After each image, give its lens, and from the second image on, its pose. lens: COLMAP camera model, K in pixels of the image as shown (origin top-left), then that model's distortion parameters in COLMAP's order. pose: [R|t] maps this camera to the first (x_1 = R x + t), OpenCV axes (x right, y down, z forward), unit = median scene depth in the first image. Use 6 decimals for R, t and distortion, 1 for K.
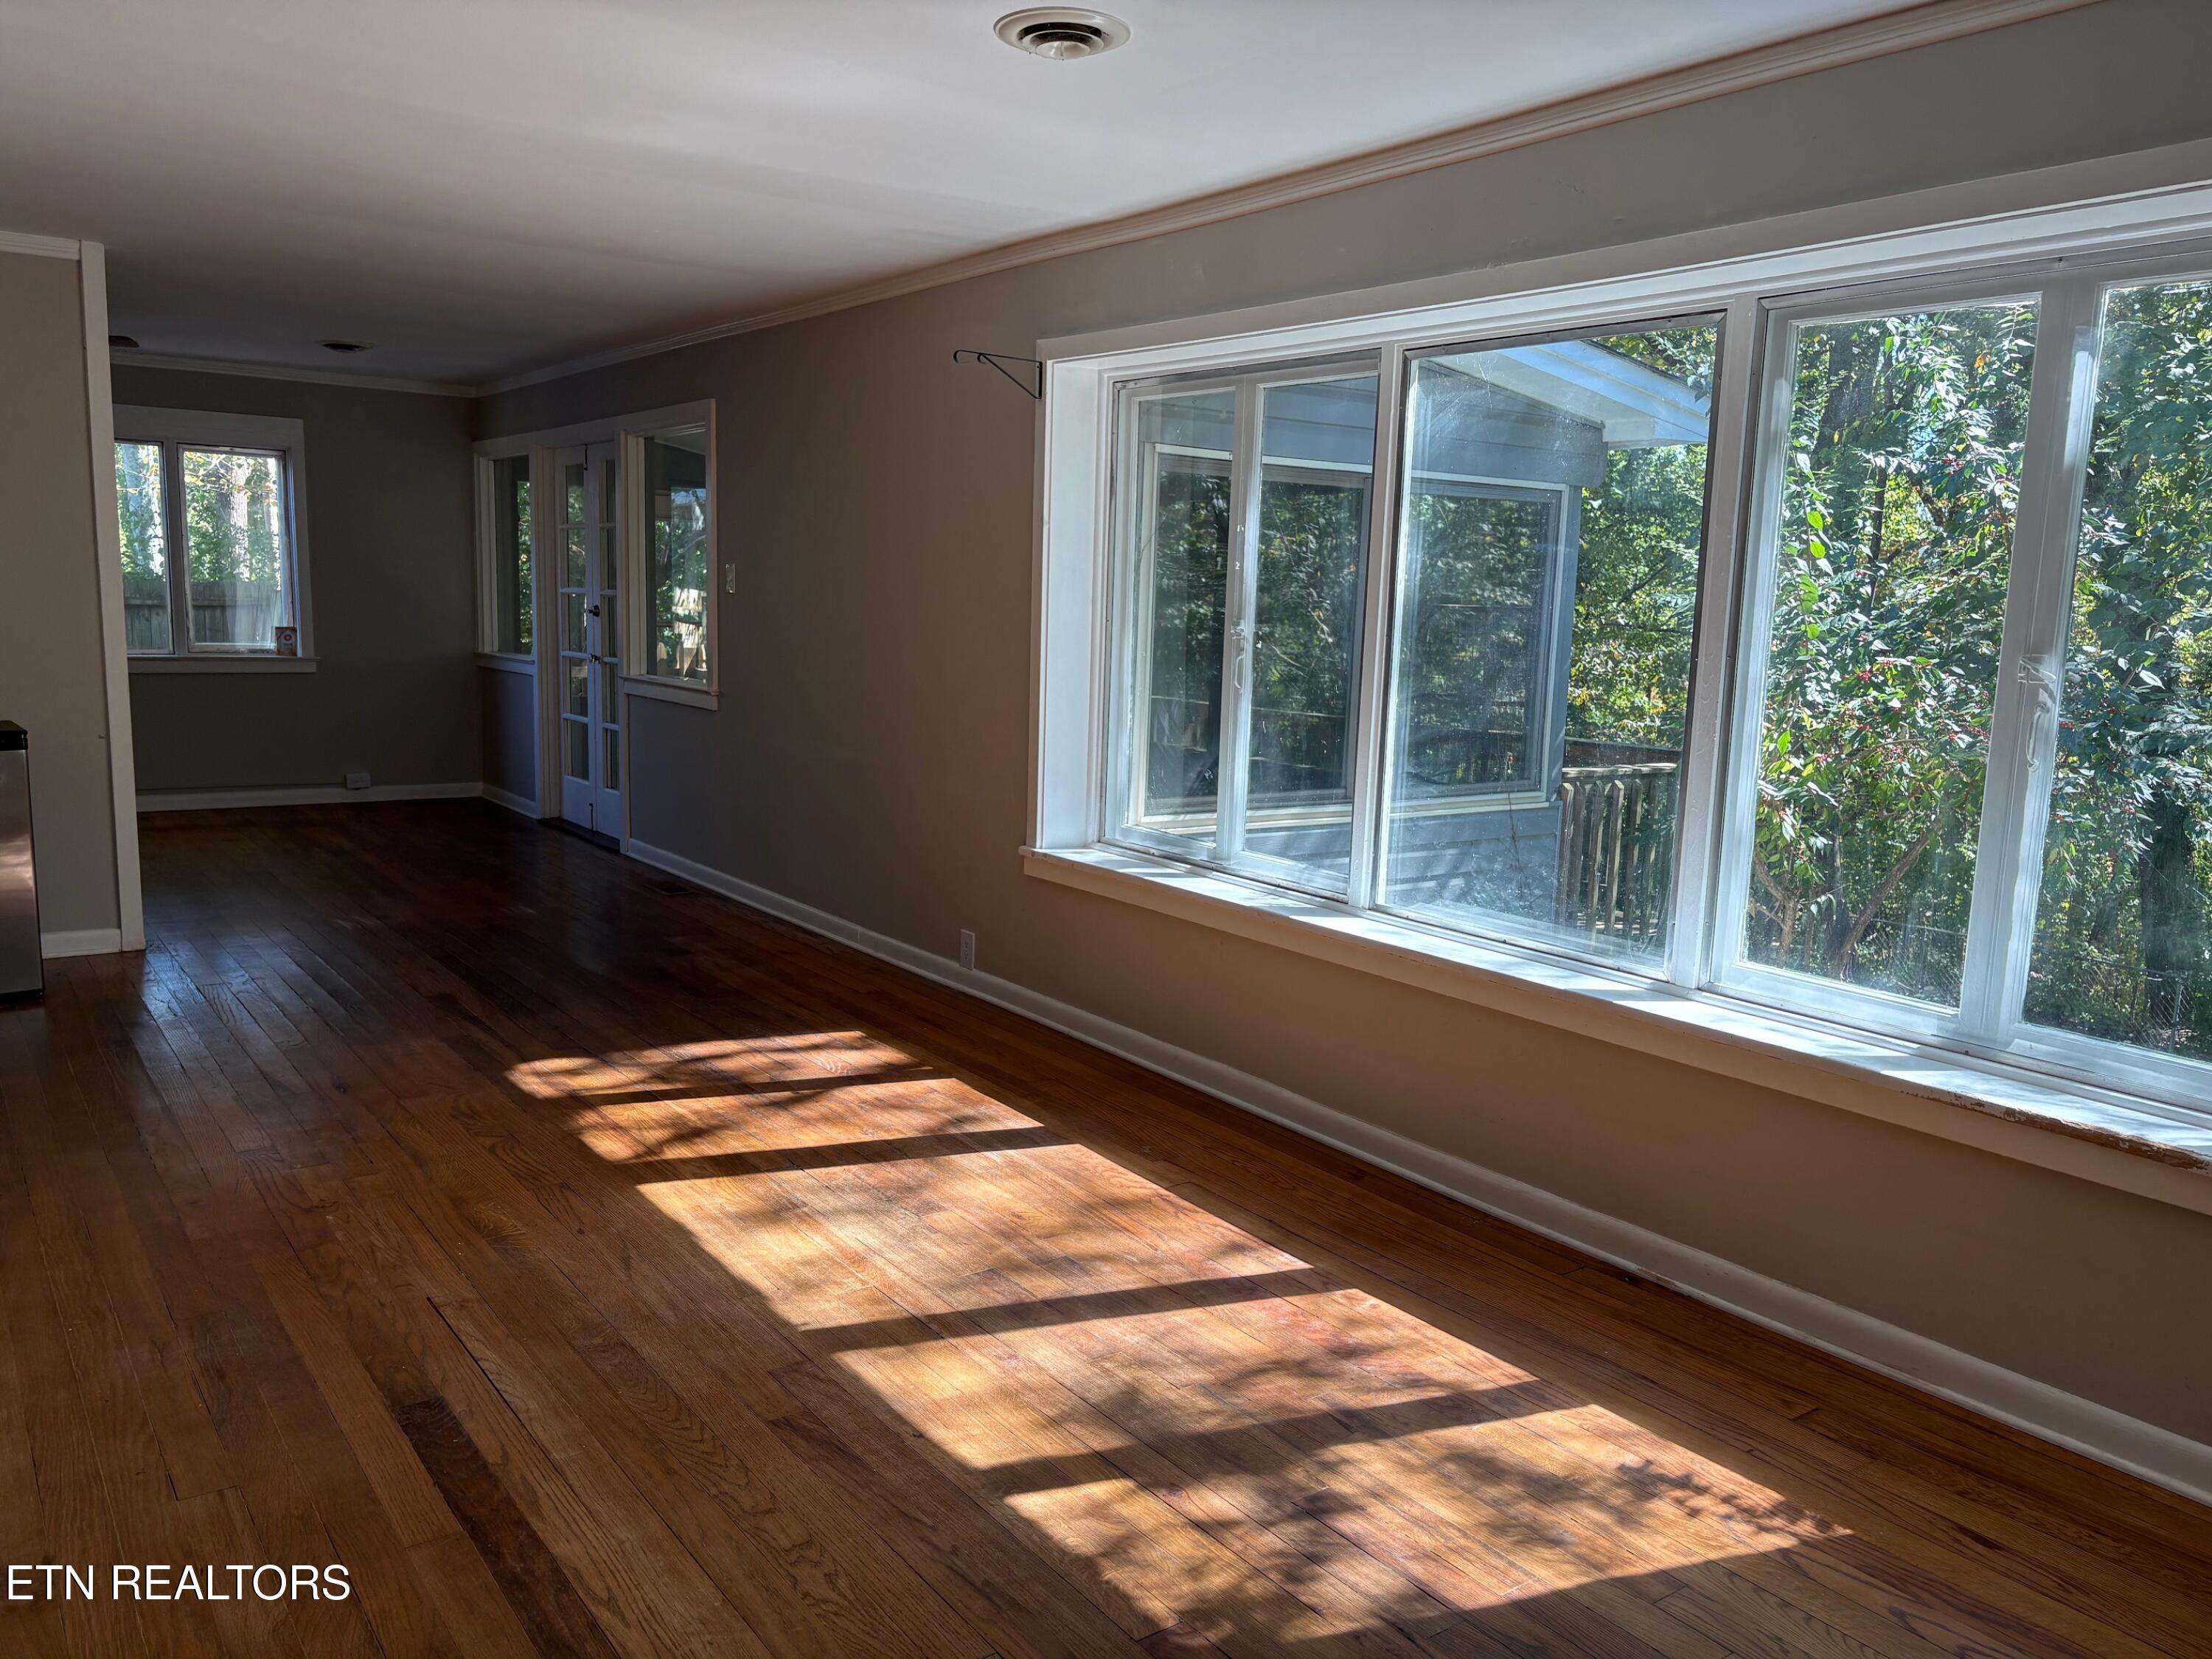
lens RADIAL K [[1657.6, 0, 1103.3], [0, 1657.6, 765.4], [0, 0, 1]] dist [0.186060, -0.348249]
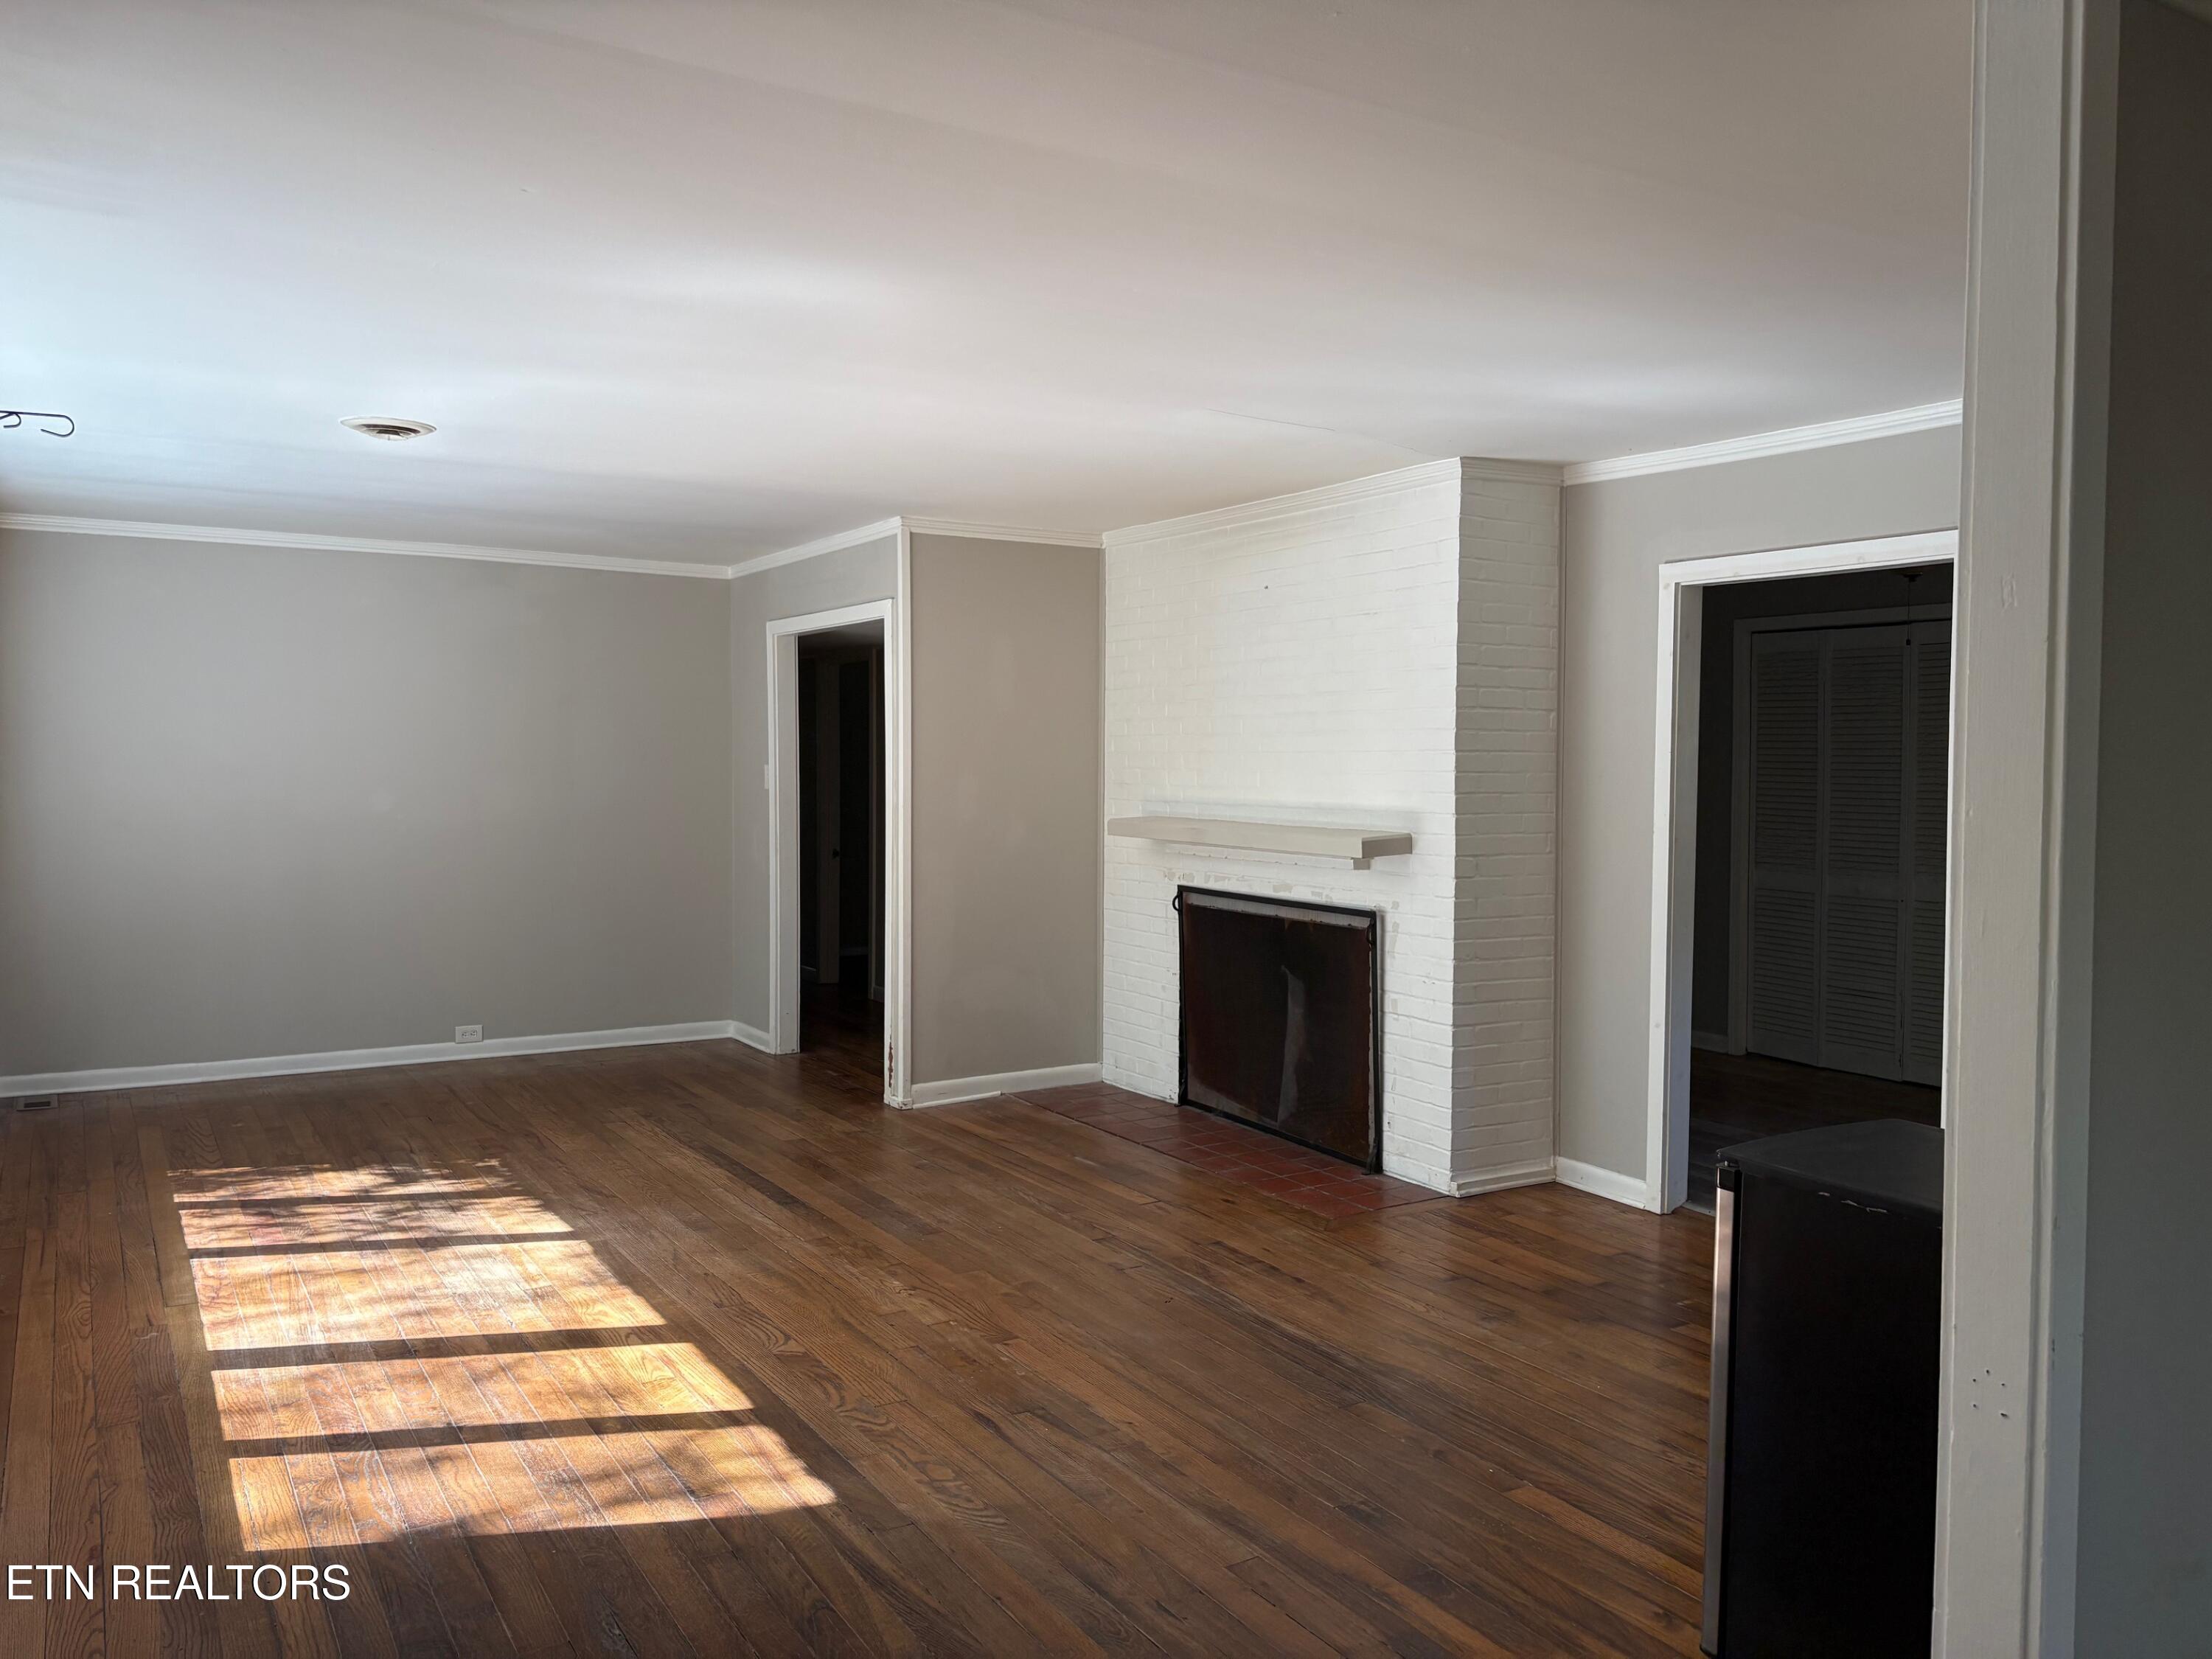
lens RADIAL K [[1665.6, 0, 1106.0], [0, 1665.6, 829.5], [0, 0, 1]] dist [0.065573, -0.087325]
pose [[-0.996750, -0.035268, 0.072427, -0.610561], [-0.023712, 0.987690, 0.154619, -0.239339], [-0.076988, 0.152399, -0.985316, 1.924554]]
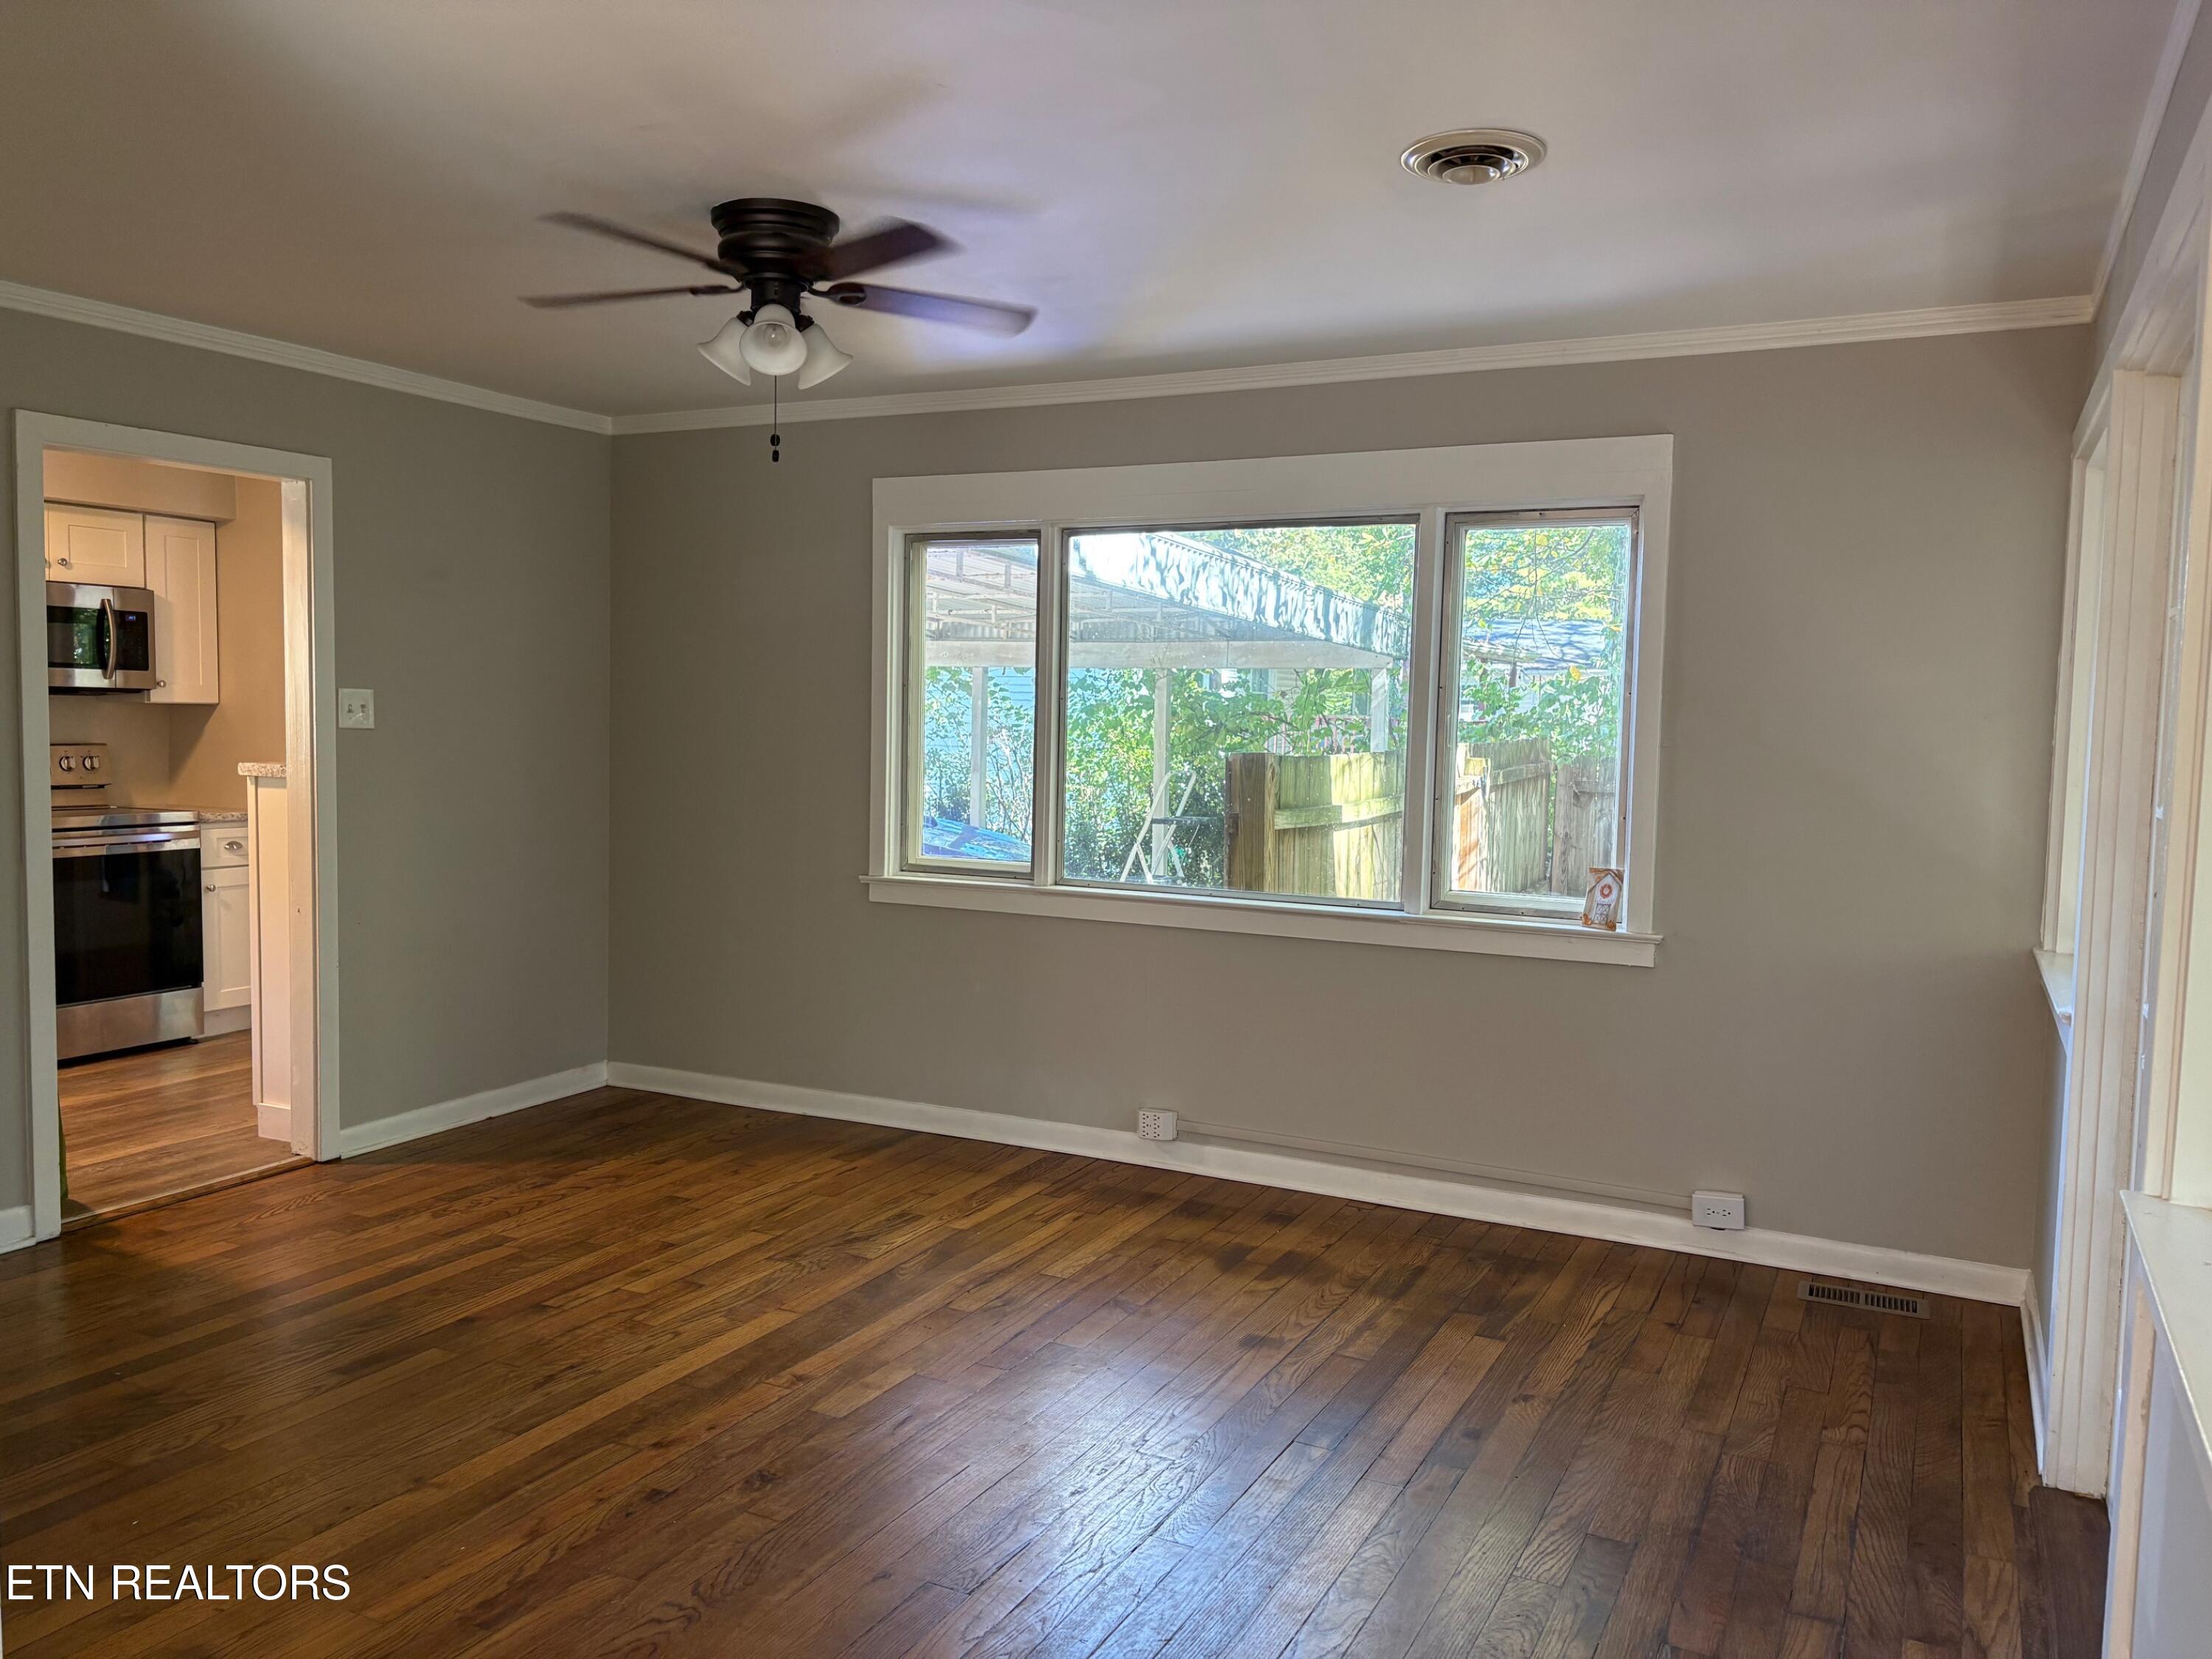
lens RADIAL K [[1647.5, 0, 1083.2], [0, 1647.5, 836.9], [0, 0, 1]] dist [0.008201, -0.001099]
pose [[0.456918, 0.046941, -0.888269, -0.313338], [-0.103353, 0.994645, -0.000602, -0.177507], [0.883484, 0.092080, 0.459323, 1.544668]]
